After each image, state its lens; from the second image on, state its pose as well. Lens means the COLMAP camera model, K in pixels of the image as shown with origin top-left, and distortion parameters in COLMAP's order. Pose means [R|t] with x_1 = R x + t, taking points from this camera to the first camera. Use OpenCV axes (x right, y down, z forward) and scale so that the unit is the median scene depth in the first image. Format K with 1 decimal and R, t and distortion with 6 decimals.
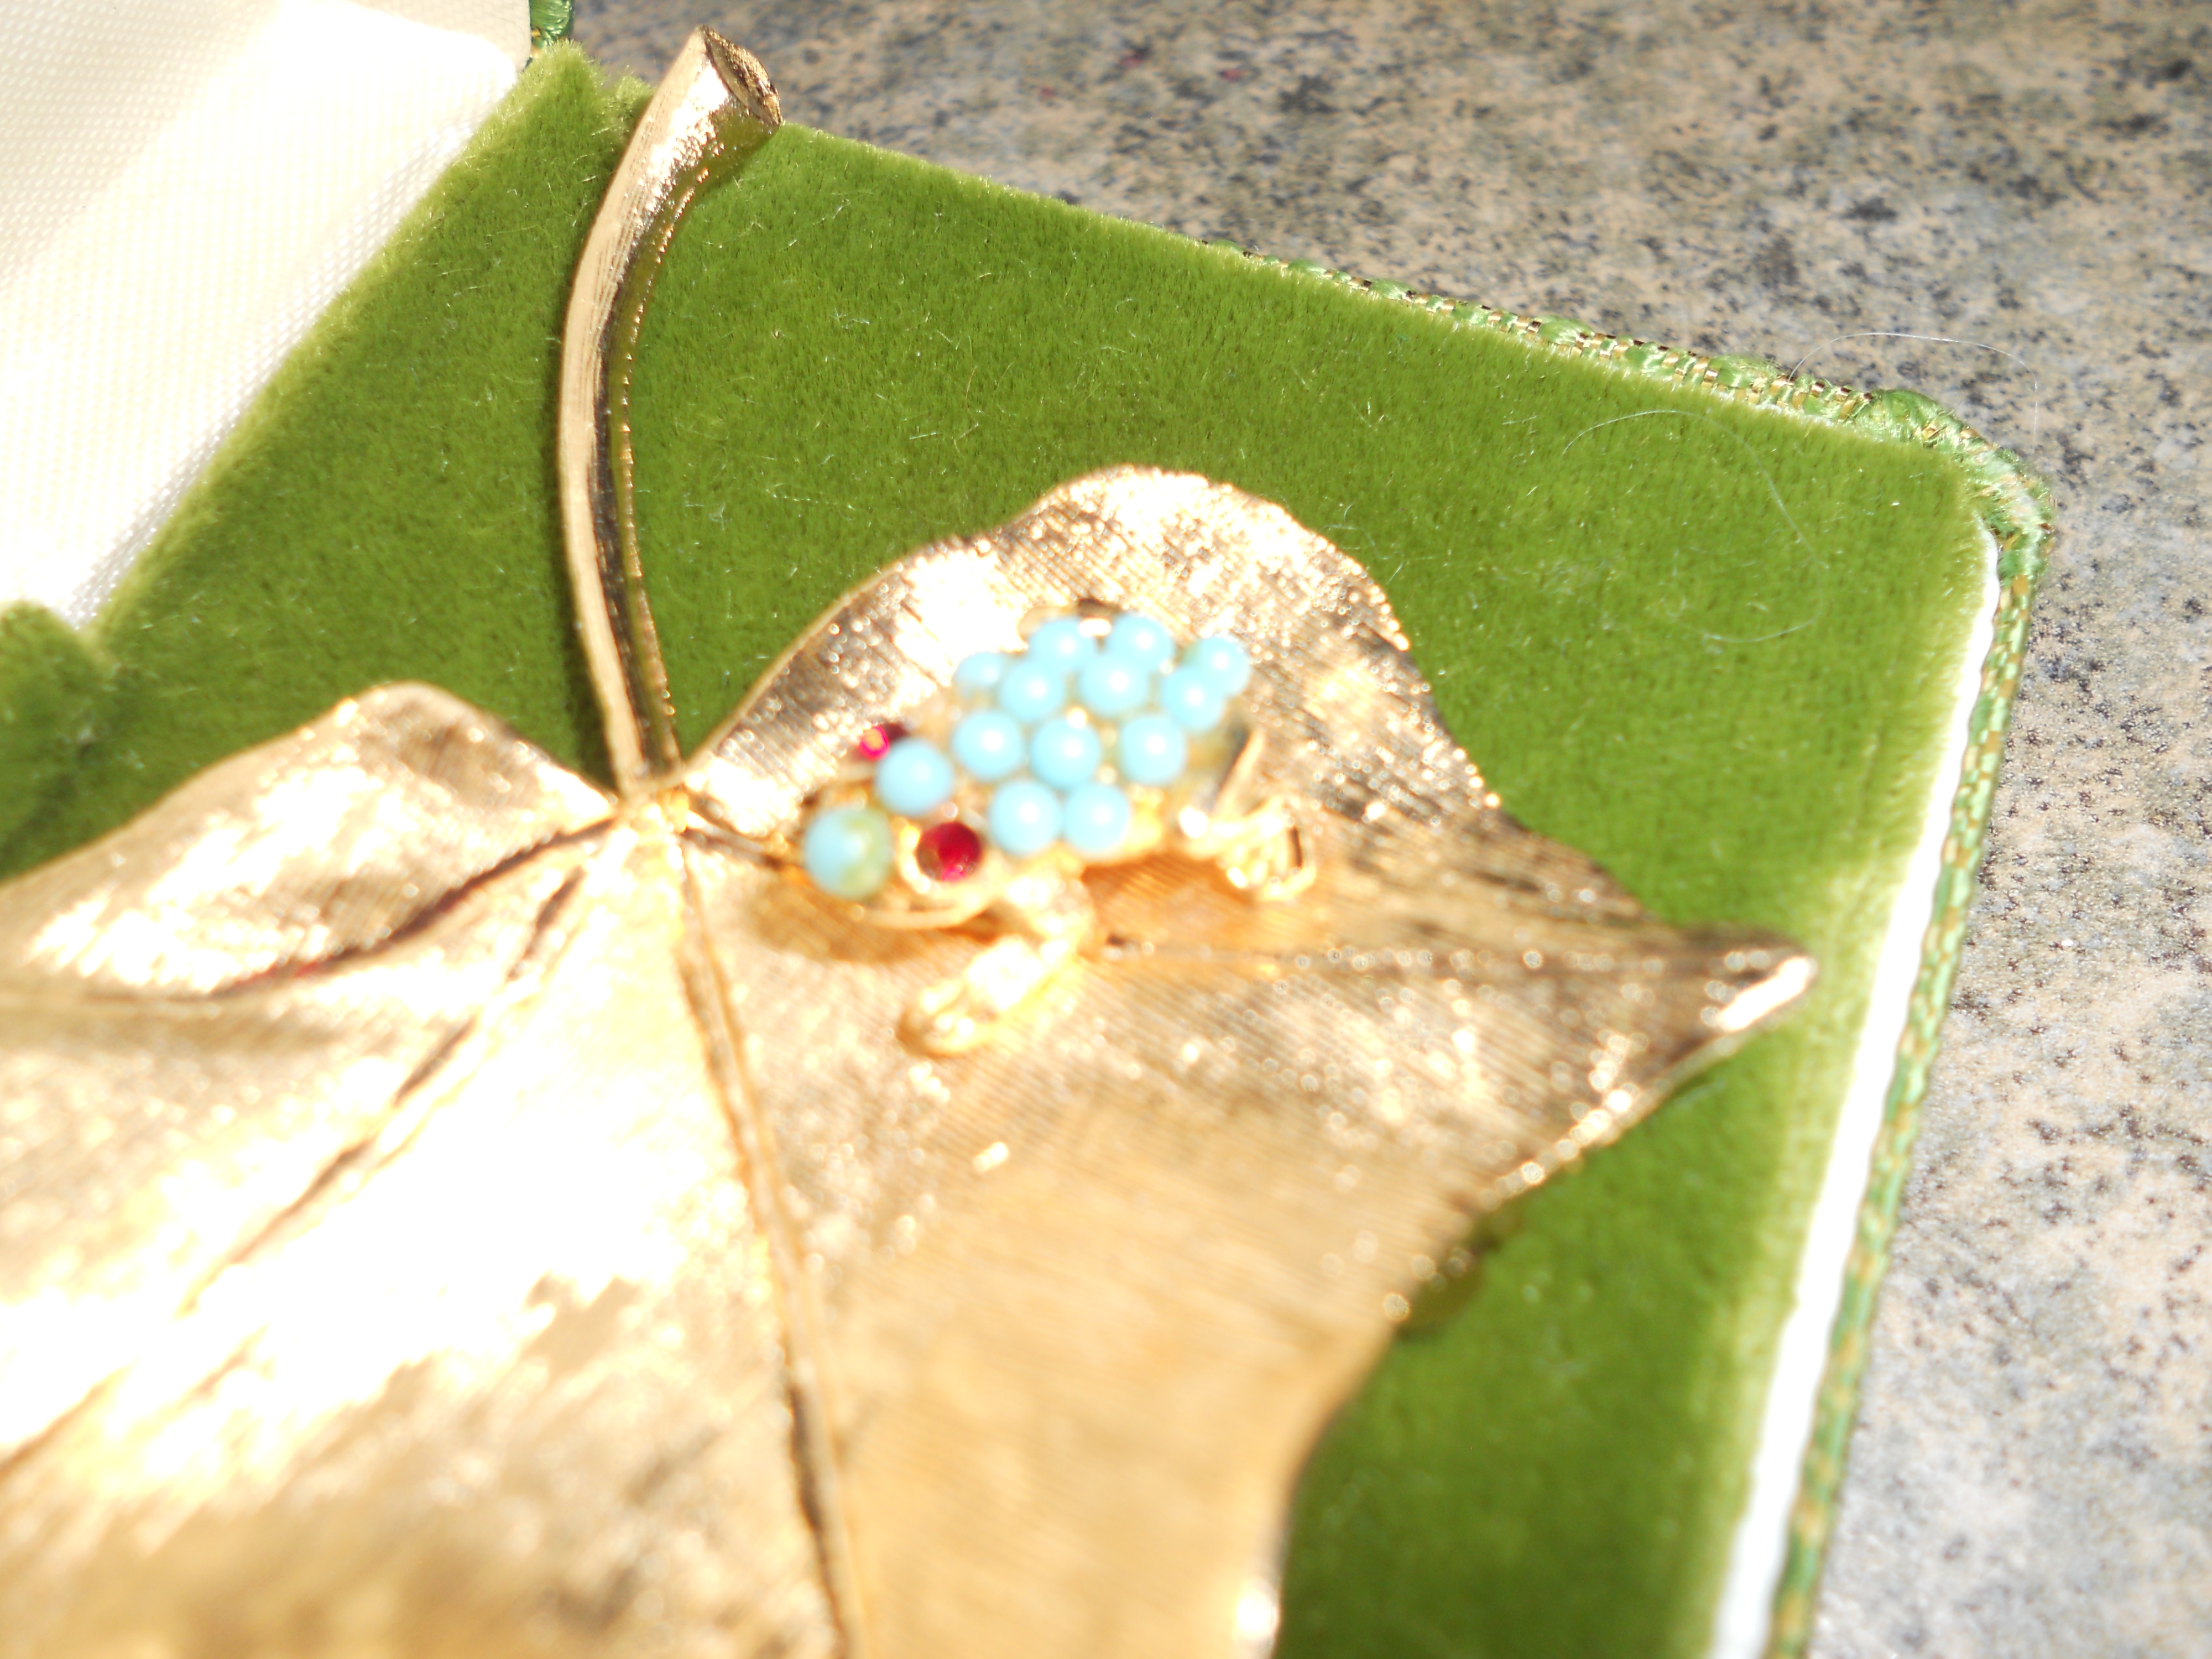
lens RADIAL K [[2051.5, 0, 1106.0], [0, 2051.5, 829.5], [0, 0, 1]] dist [0.000684, -0.007308]
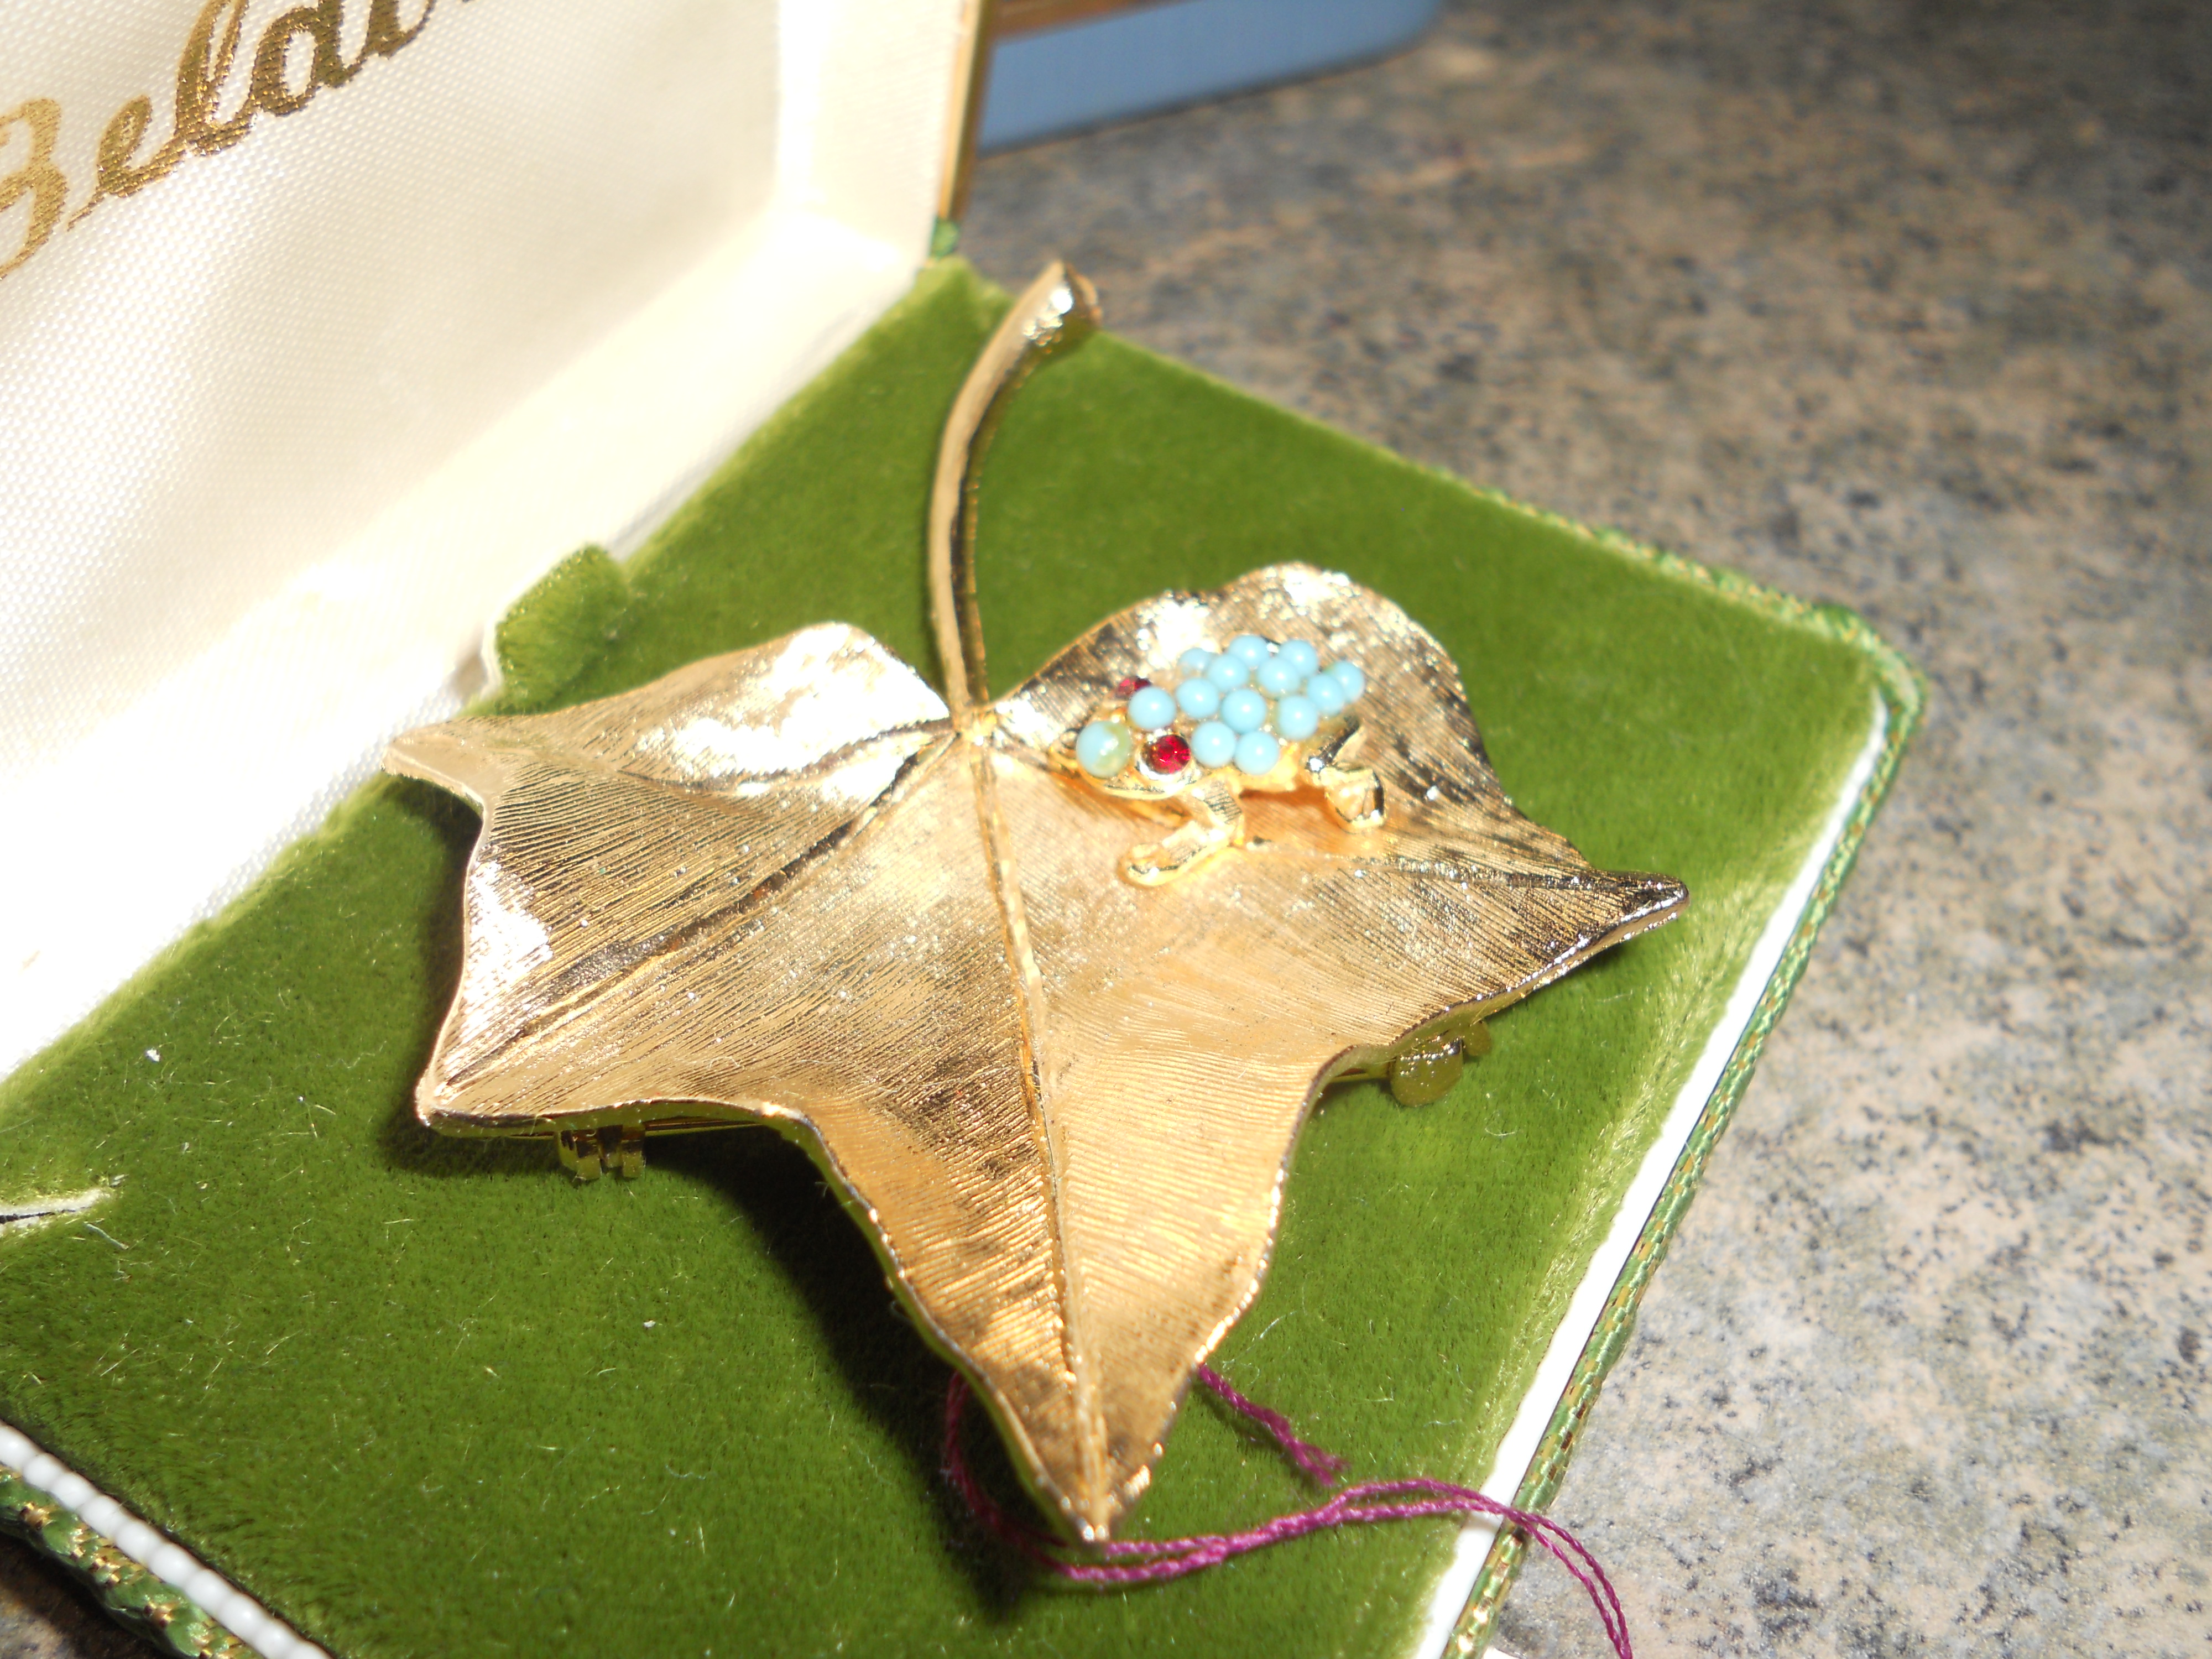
lens RADIAL K [[1882.6, 0, 1106.0], [0, 1882.6, 829.5], [0, 0, 1]] dist [-0.004260, 0.001683]
pose [[0.987171, 0.146624, -0.063208, -0.014835], [-0.152178, 0.983825, -0.094496, 0.162048], [0.048330, 0.102903, 0.993517, -0.358627]]
